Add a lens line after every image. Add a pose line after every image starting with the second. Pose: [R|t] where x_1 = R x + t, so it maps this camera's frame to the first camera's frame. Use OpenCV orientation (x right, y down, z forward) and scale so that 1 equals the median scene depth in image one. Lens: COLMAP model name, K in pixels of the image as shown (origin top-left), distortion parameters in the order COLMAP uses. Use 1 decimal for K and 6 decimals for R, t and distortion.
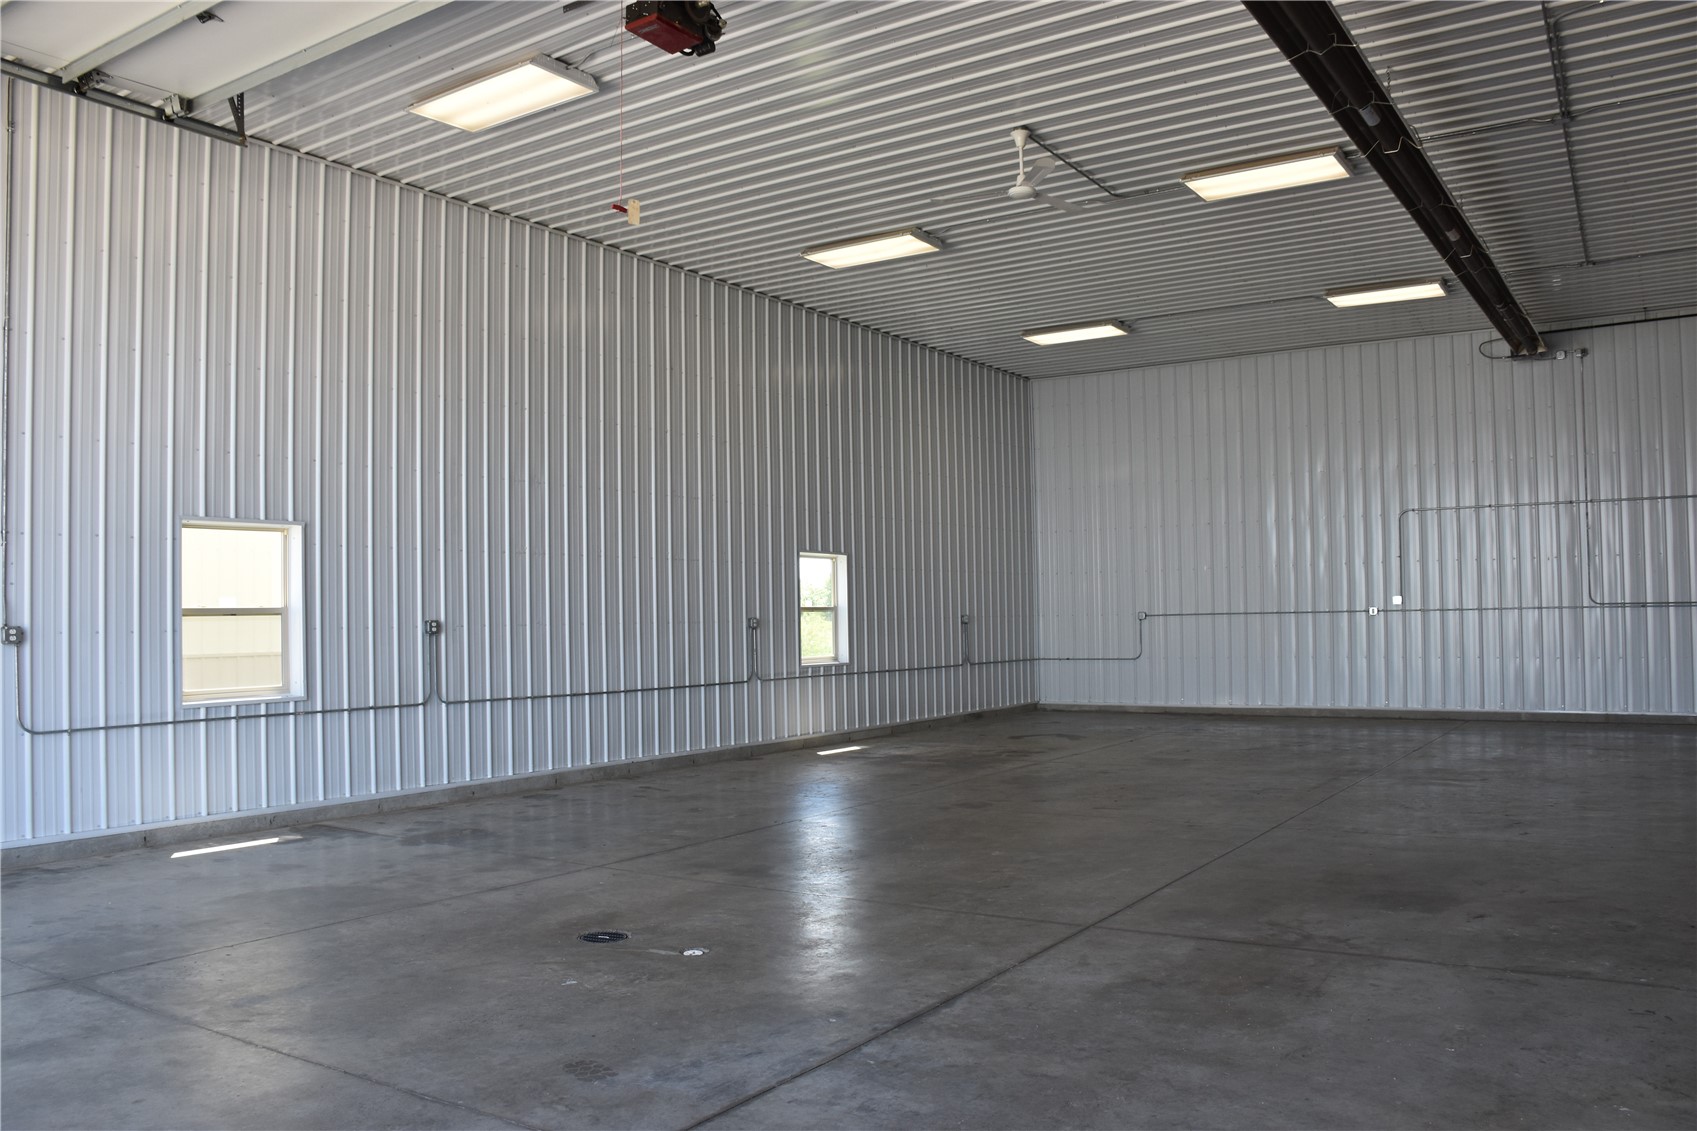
lens RADIAL K [[1251.5, 0, 845.0], [0, 1251.5, 564.6], [0, 0, 1]] dist [0.016165, 0.013879]
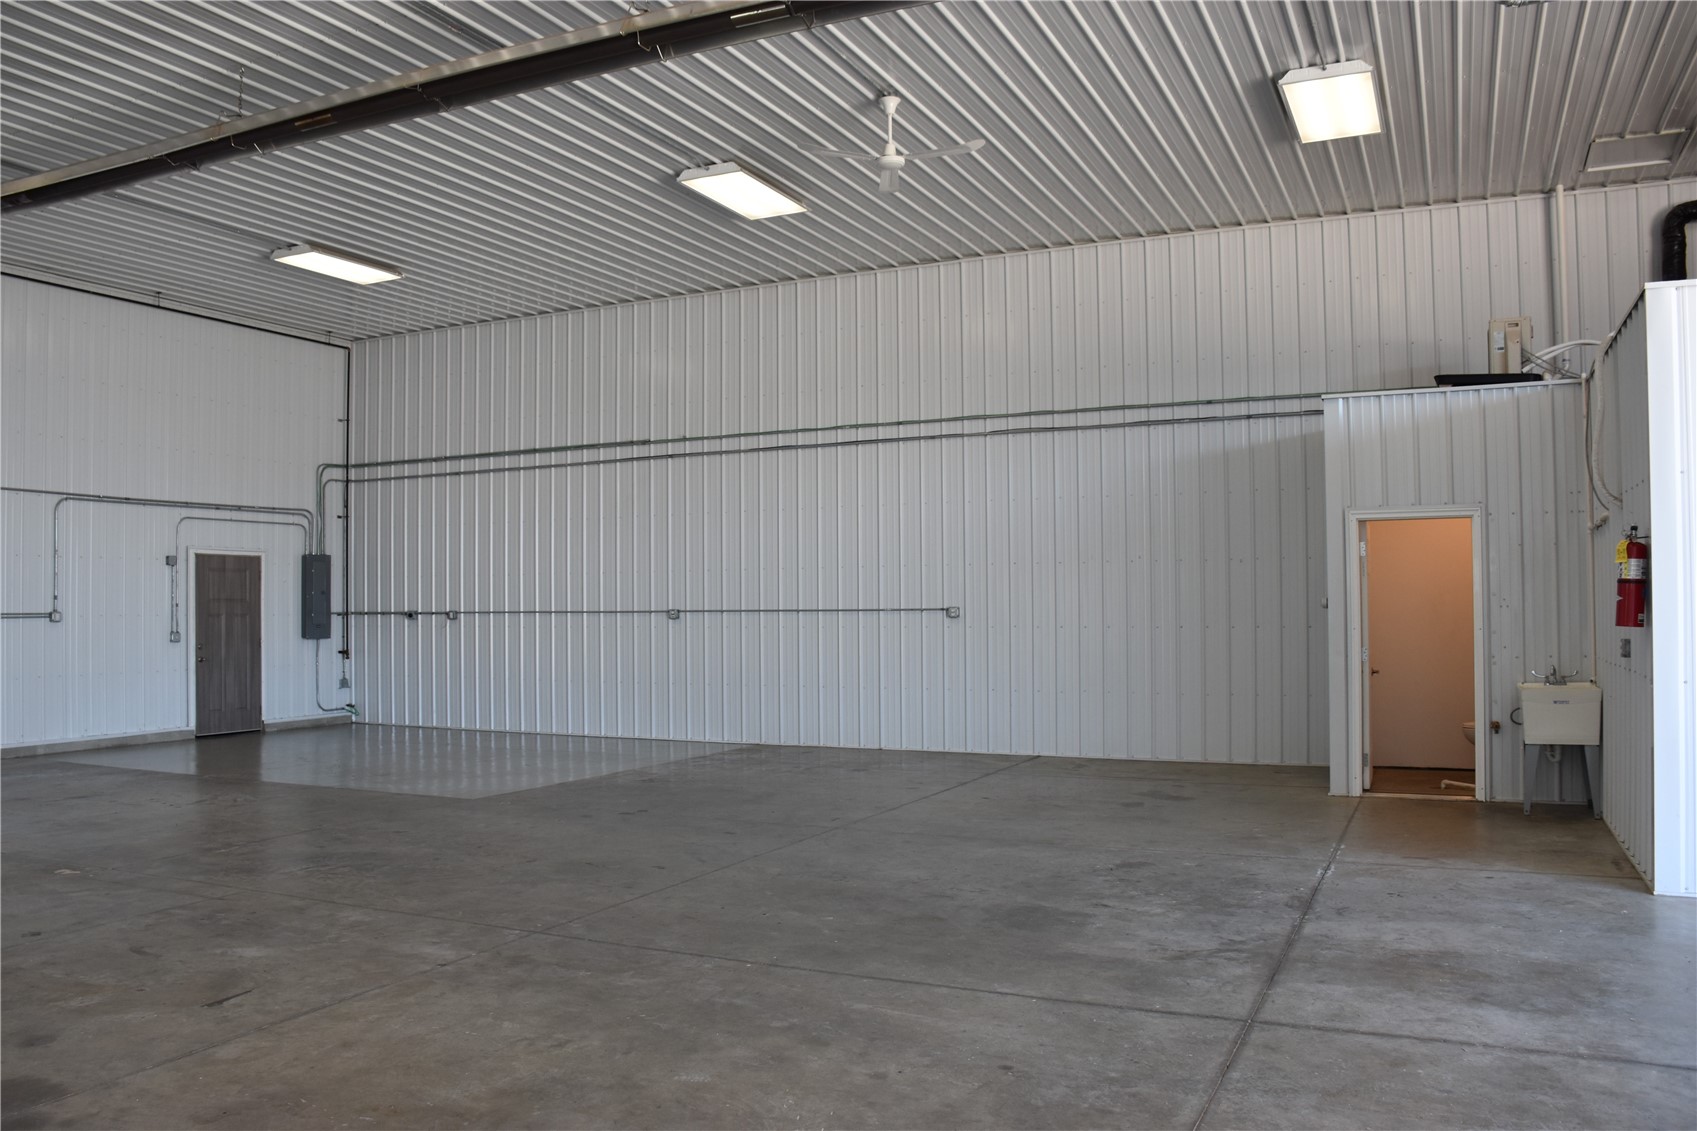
lens RADIAL K [[1251.5, 0, 845.0], [0, 1251.5, 569.9], [0, 0, 1]] dist [0.016165, 0.013879]
pose [[-0.148958, 0.056390, 0.987234, -0.696443], [-0.024128, 0.997868, -0.060638, 0.055294], [-0.988549, -0.032853, -0.147280, 1.620095]]
